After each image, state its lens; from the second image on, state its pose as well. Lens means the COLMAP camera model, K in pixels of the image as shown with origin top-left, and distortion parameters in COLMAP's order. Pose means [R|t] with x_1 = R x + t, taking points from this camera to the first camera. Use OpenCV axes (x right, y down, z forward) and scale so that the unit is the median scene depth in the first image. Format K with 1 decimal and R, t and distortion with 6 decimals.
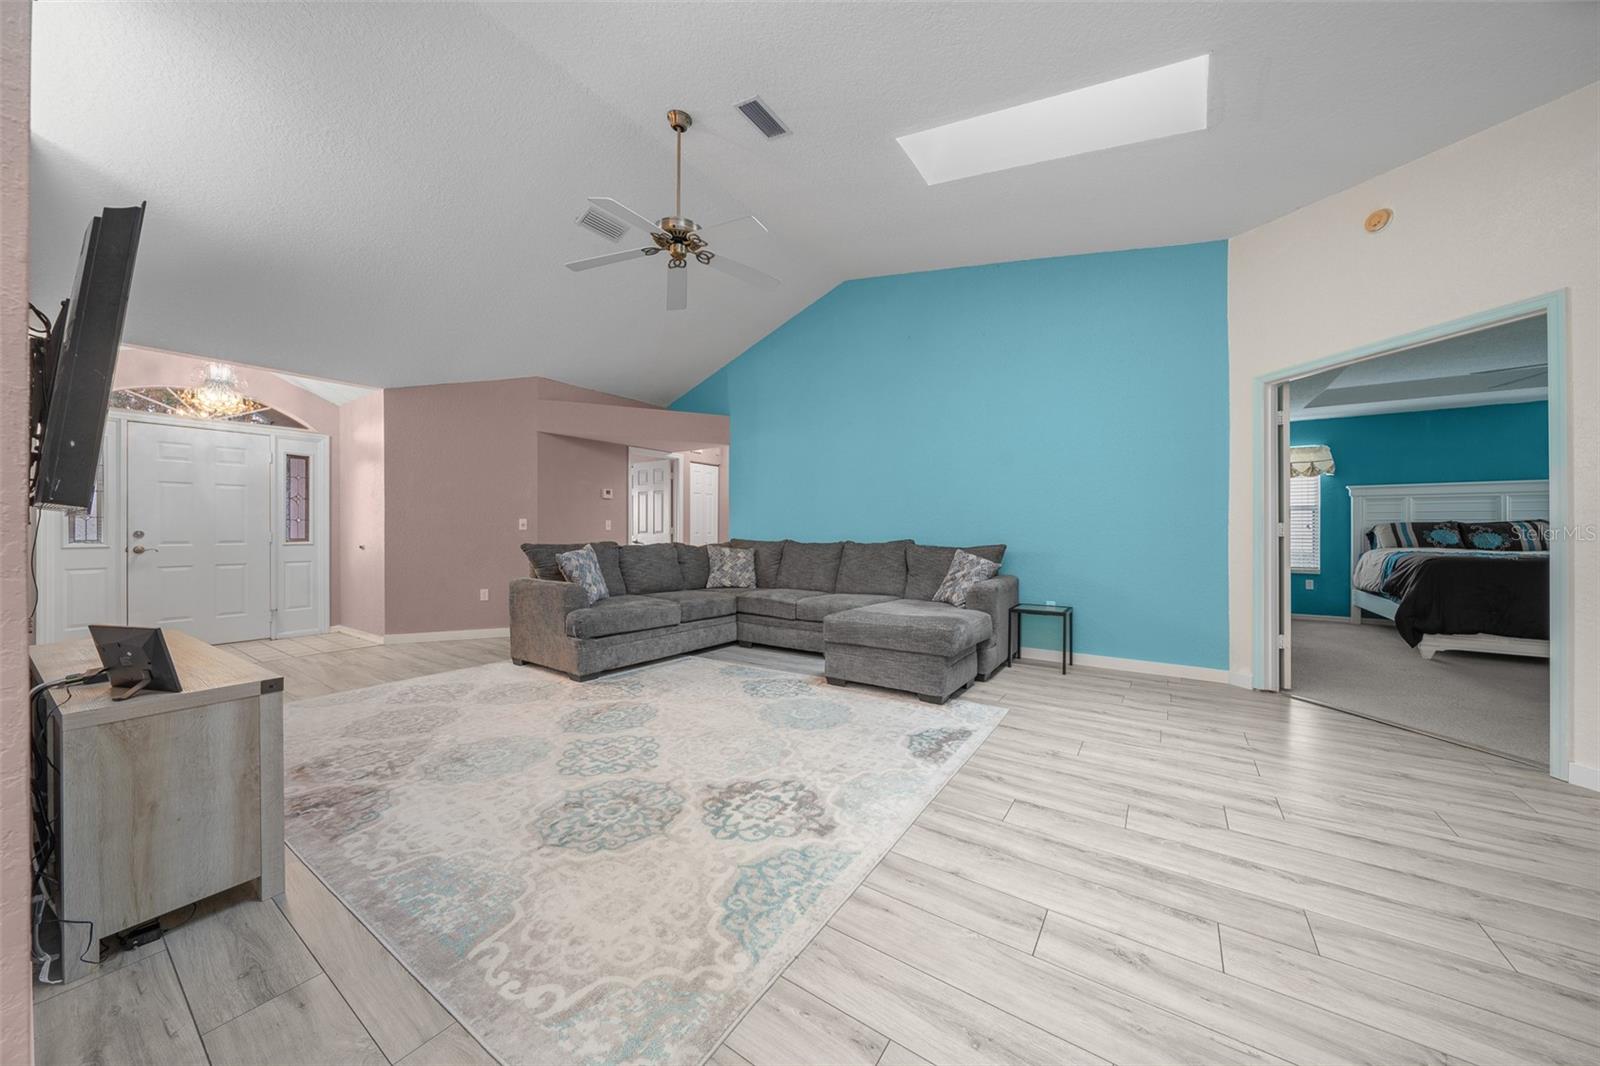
lens RADIAL K [[552.9, 0, 795.0], [0, 552.9, 524.9], [0, 0, 1]] dist [-0.007695, 0.000362]
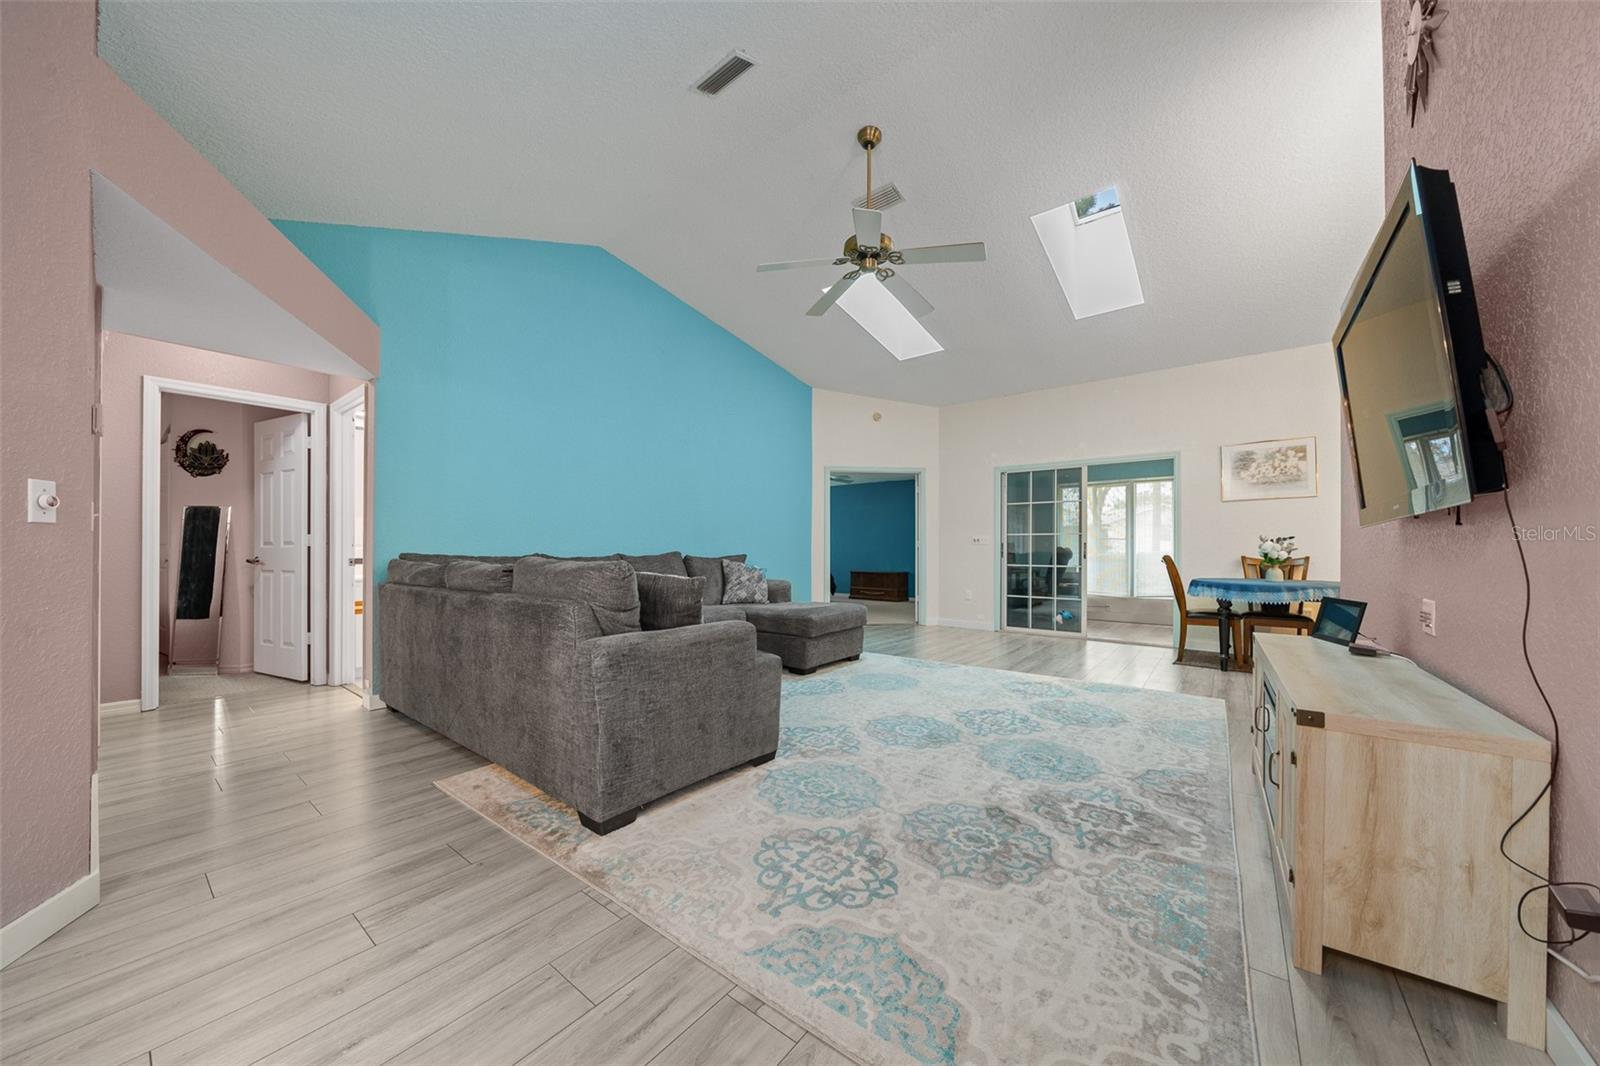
lens RADIAL K [[534.2, 0, 829.9], [0, 534.2, 546.6], [0, 0, 1]] dist [-0.000131, 0.000027]
pose [[0.033389, 0.004511, 0.999432, -1.286954], [-0.013091, 0.999906, -0.004076, 0.027232], [-0.999357, -0.012947, 0.033445, 1.113460]]
